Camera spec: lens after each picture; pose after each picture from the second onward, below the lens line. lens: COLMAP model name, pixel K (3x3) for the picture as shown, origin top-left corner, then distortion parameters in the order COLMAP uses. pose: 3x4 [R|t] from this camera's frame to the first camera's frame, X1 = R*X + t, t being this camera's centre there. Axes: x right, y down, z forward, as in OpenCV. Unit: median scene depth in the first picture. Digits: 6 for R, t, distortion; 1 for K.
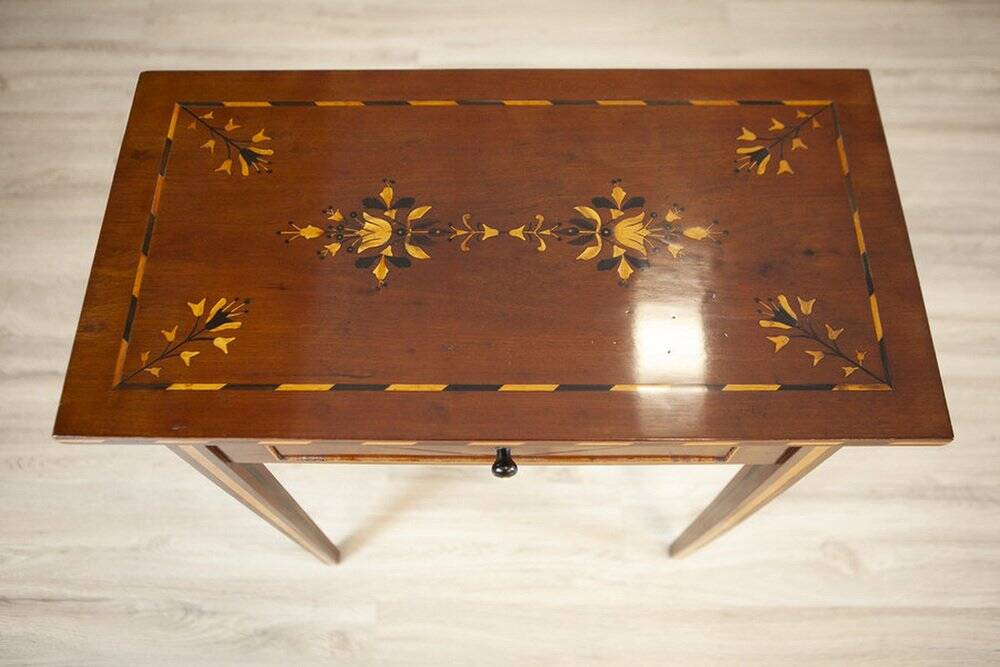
lens RADIAL K [[920.7, 0, 458.7], [0, 920.7, 357.4], [0, 0, 1]] dist [-0.022323, 0.000000]
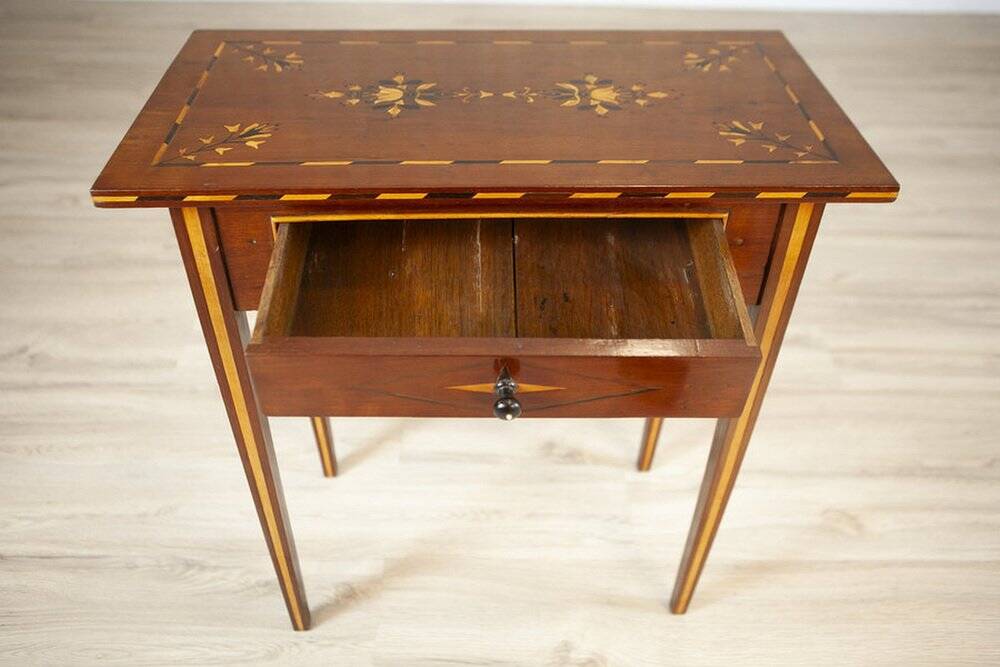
lens RADIAL K [[835.2, 0, 493.8], [0, 835.2, 339.3], [0, 0, 1]] dist [-0.056840, 0.026871]
pose [[0.998946, -0.020781, 0.040916, -0.006790], [0.034967, 0.922088, -0.385398, 0.567355], [-0.029719, 0.386423, 0.921843, 0.131112]]
